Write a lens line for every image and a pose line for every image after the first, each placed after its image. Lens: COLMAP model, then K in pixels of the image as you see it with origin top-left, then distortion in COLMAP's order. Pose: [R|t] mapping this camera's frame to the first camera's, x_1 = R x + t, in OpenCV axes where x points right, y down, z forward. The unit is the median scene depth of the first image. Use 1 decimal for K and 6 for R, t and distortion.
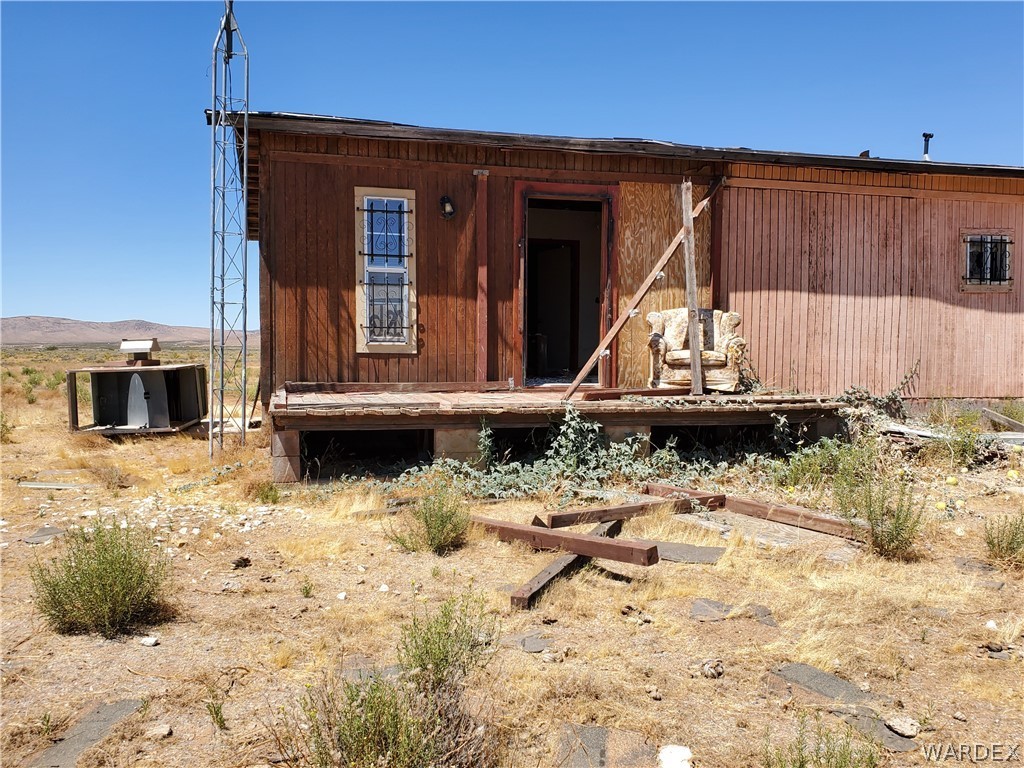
lens RADIAL K [[875.9, 0, 519.5], [0, 875.9, 398.2], [0, 0, 1]] dist [0.075879, -0.129024]
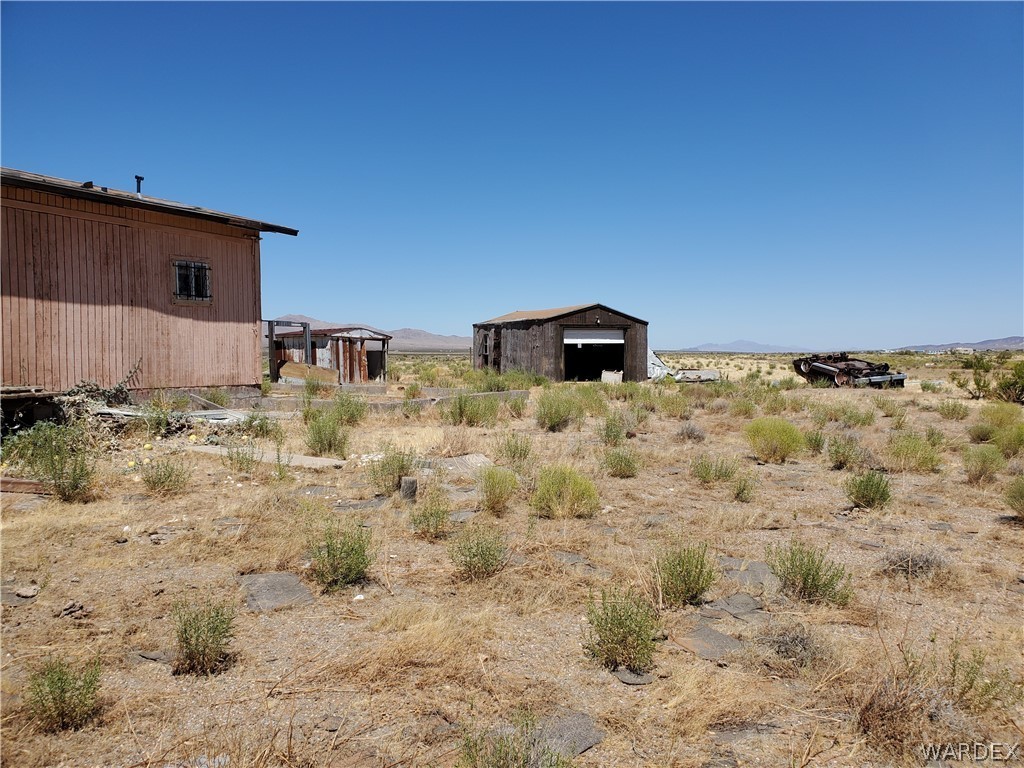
lens RADIAL K [[788.2, 0, 517.6], [0, 788.2, 389.2], [0, 0, 1]] dist [0.059487, -0.069350]
pose [[0.694937, -0.035342, 0.718201, 0.017359], [0.044033, 0.999009, 0.006553, 0.018819], [-0.717721, 0.027071, 0.695804, -0.177167]]
